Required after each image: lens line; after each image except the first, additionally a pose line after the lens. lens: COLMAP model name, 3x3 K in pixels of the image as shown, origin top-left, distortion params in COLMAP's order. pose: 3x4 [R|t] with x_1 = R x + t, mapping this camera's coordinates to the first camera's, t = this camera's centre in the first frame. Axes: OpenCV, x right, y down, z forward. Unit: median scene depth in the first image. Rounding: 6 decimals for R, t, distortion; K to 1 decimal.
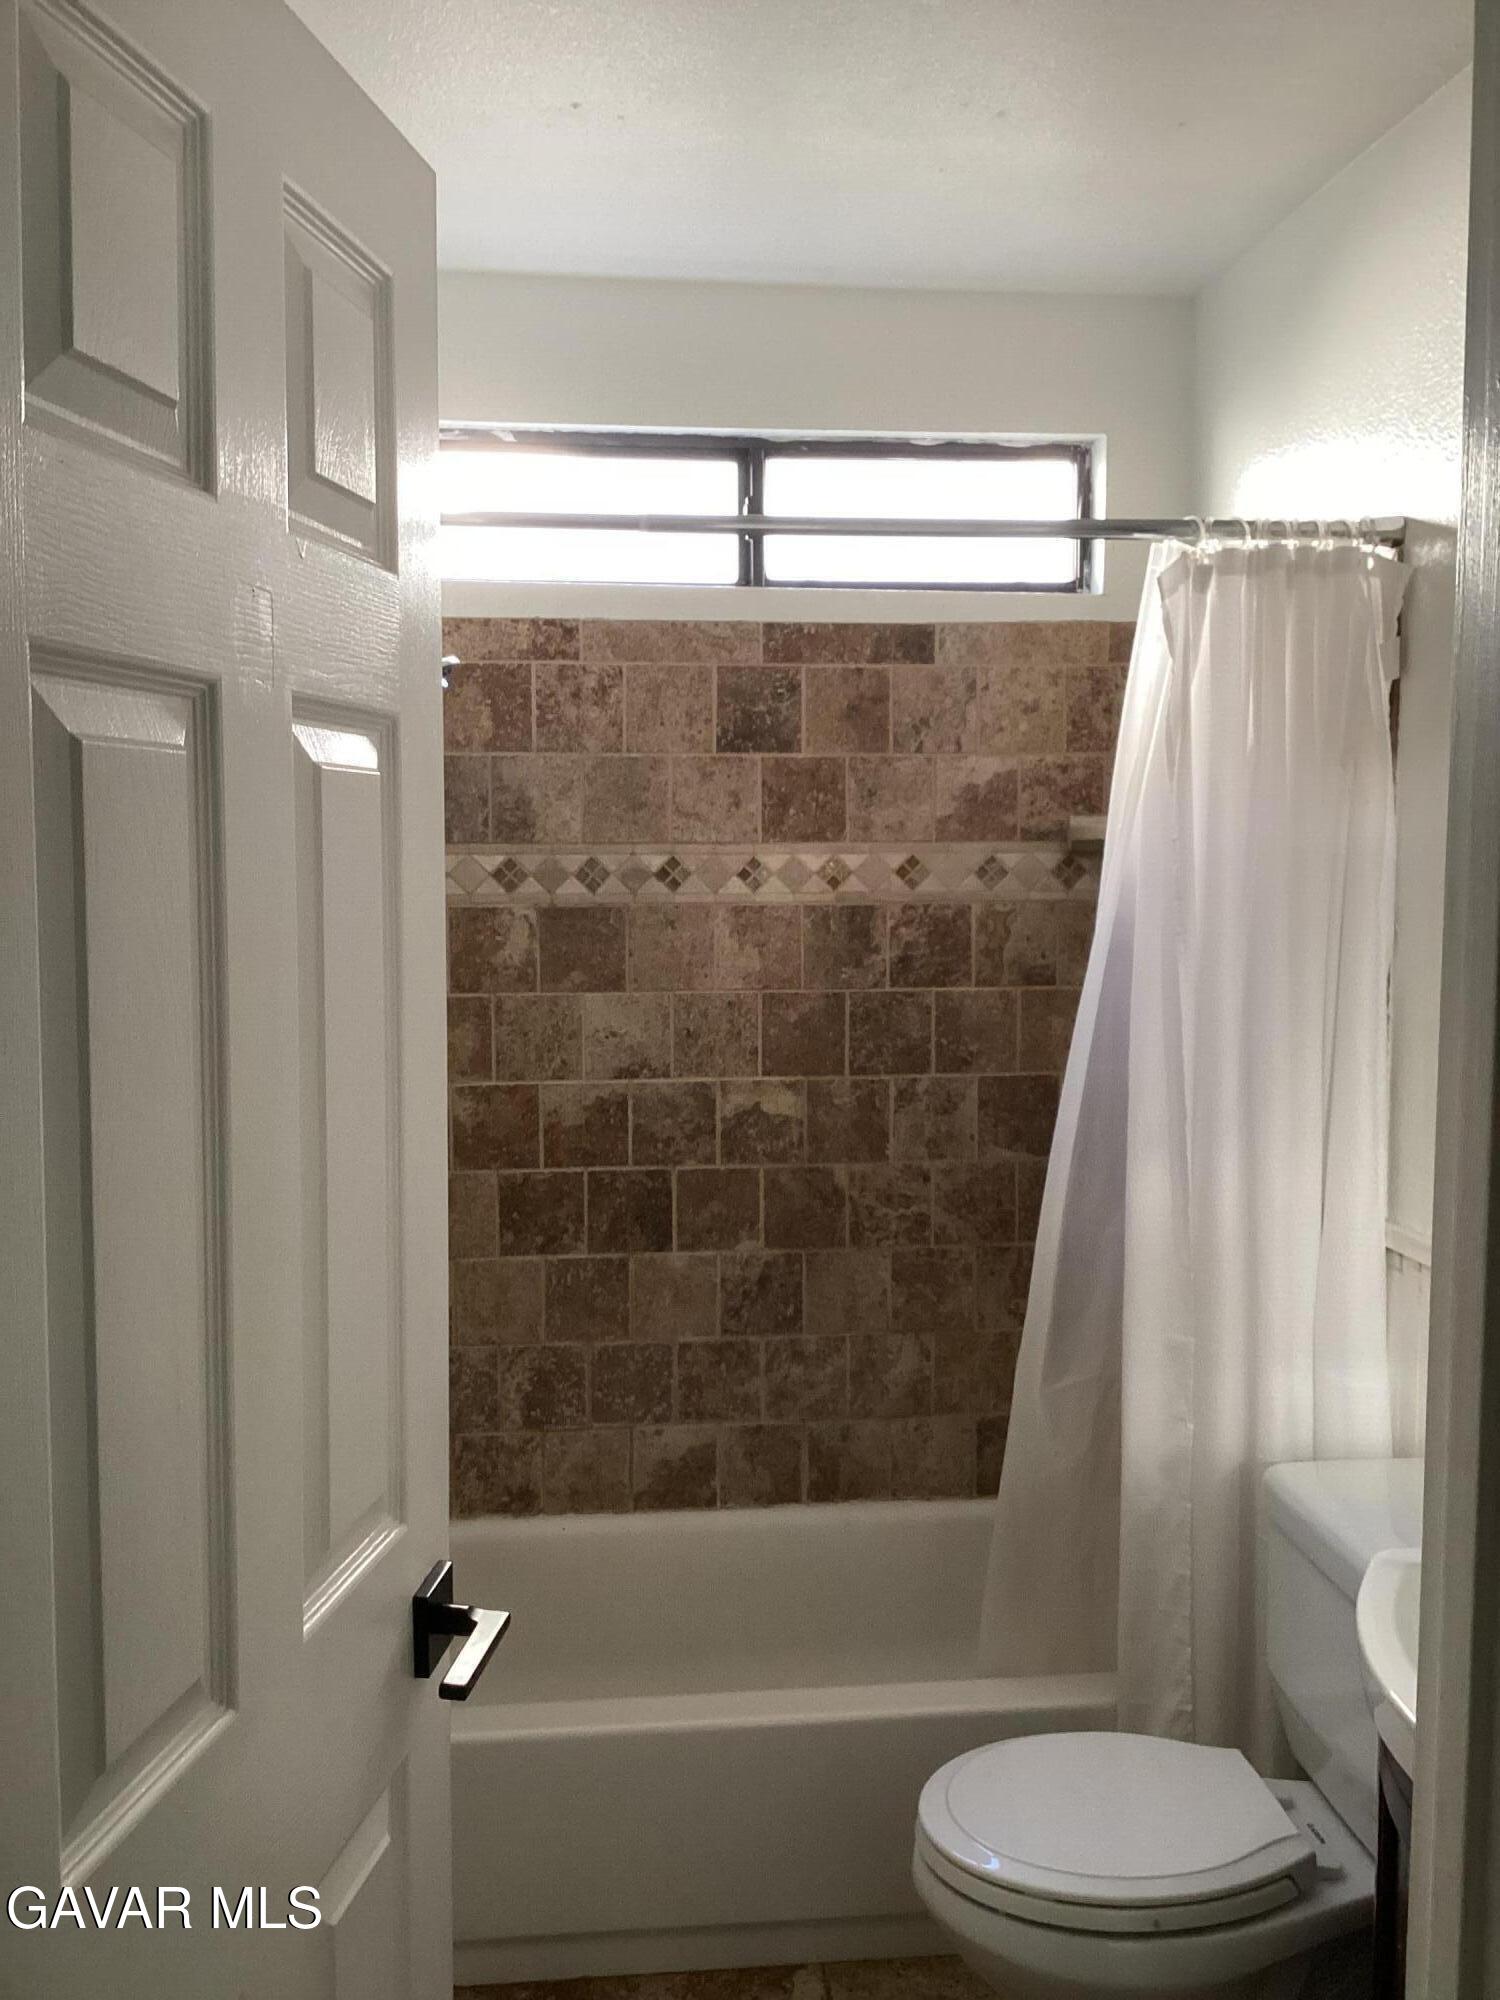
lens RADIAL K [[1827.6, 0, 760.7], [0, 1827.6, 993.5], [0, 0, 1]] dist [0.079865, -0.147740]
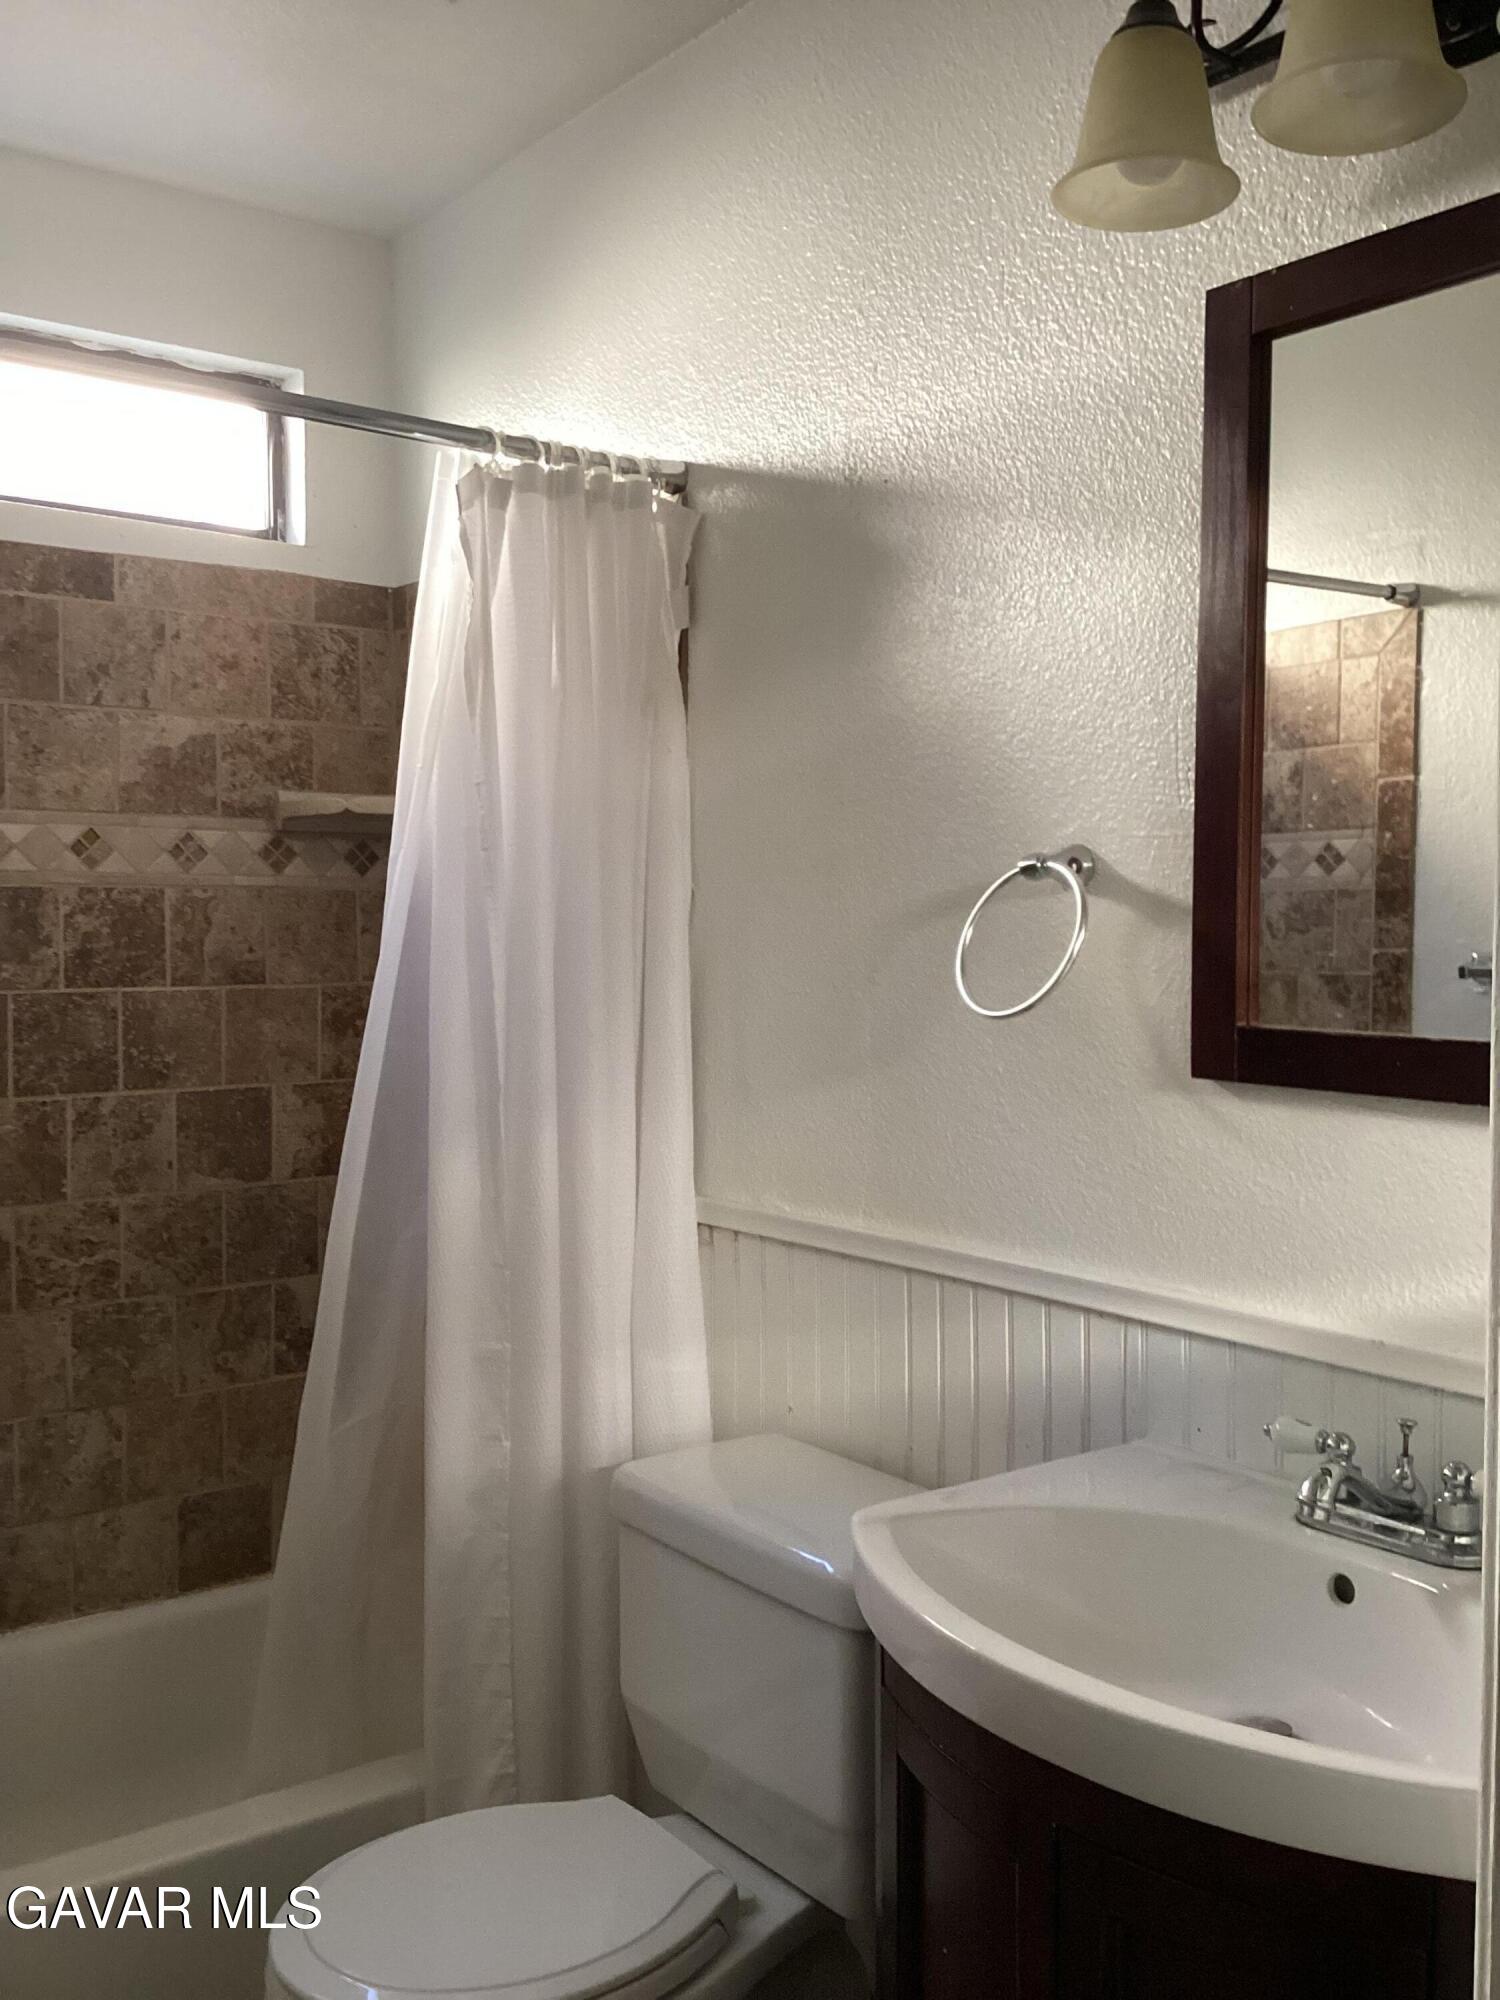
lens RADIAL K [[1827.6, 0, 757.2], [0, 1827.6, 1003.3], [0, 0, 1]] dist [0.079865, -0.147740]
pose [[0.854512, -0.014306, 0.519235, -0.095439], [0.040032, 0.998461, -0.038371, 0.048845], [-0.517887, 0.053574, 0.853770, 0.134351]]
